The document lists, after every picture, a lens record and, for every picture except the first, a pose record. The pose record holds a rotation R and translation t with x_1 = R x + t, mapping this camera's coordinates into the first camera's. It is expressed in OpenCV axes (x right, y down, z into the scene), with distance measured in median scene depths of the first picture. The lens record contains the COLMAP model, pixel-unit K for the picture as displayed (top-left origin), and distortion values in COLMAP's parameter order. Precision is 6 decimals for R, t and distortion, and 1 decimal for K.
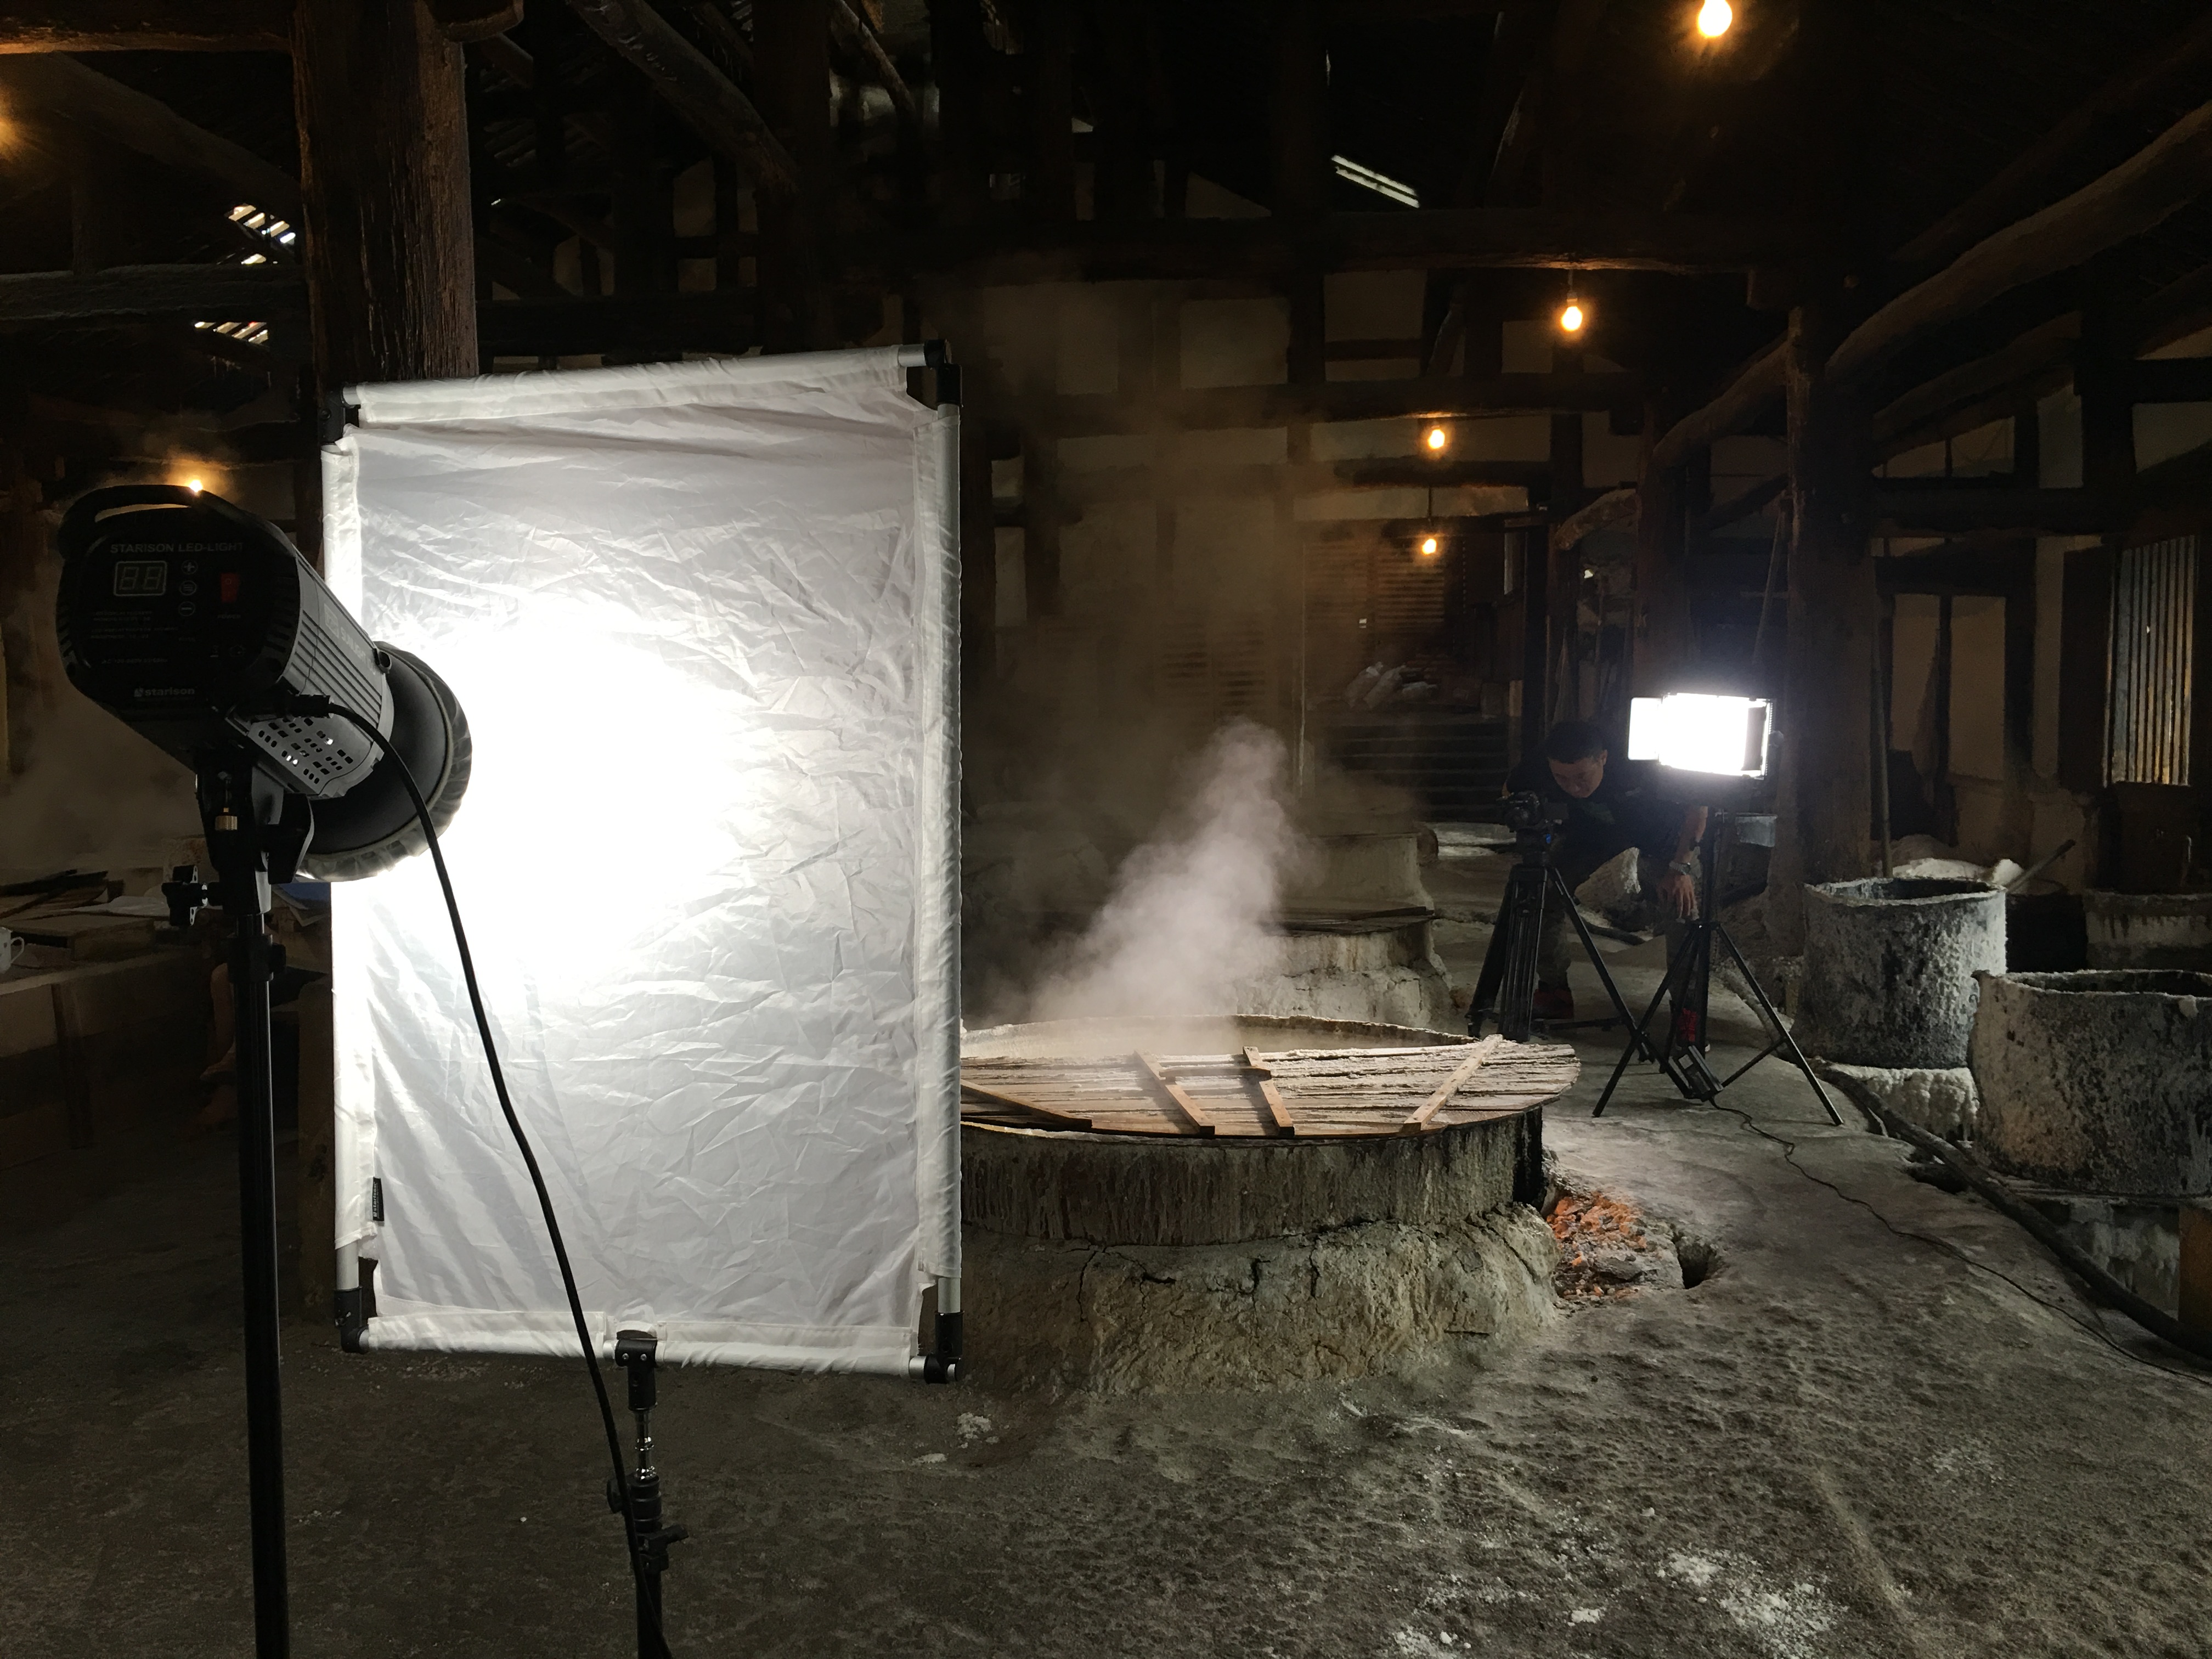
lens RADIAL K [[1947.1, 0, 1106.0], [0, 1947.1, 829.5], [0, 0, 1]] dist [-0.004594, -0.016902]
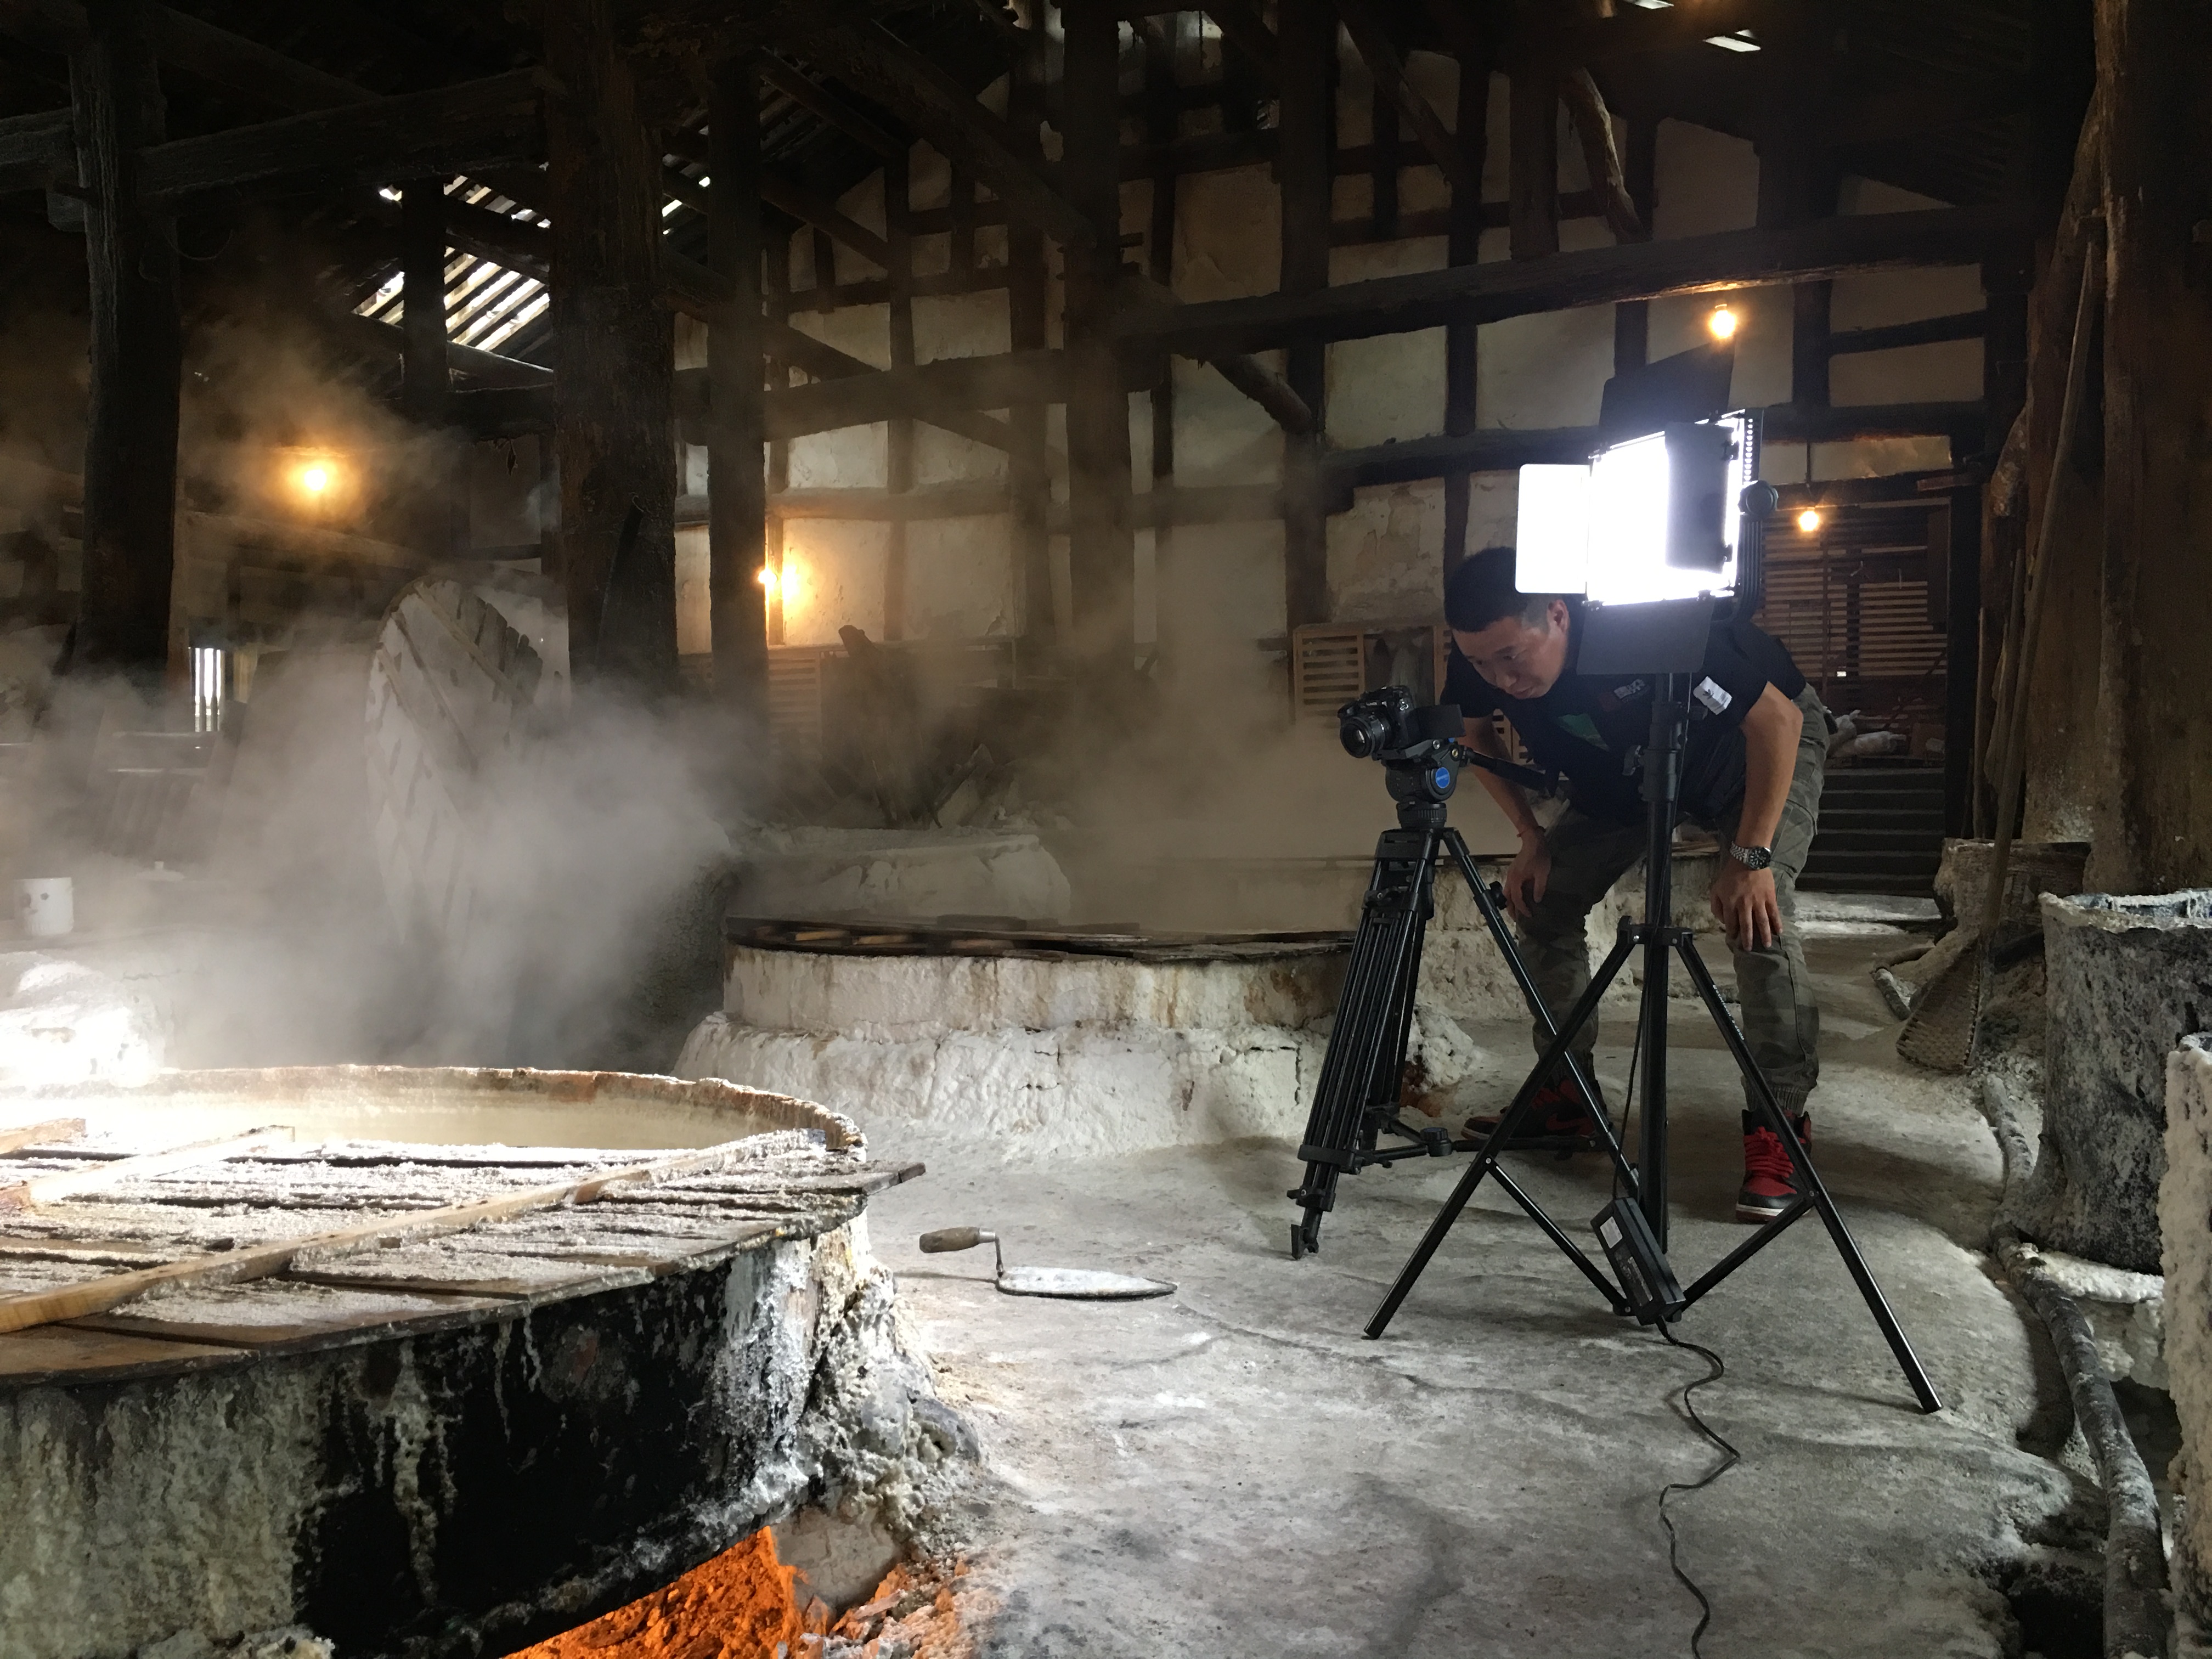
lens RADIAL K [[1947.1, 0, 1106.0], [0, 1947.1, 829.5], [0, 0, 1]] dist [-0.004594, -0.016902]
pose [[0.956075, 0.014516, -0.292763, 0.275338], [-0.030905, 0.998198, -0.051431, 0.044877], [0.291489, 0.058220, 0.954801, 0.452956]]
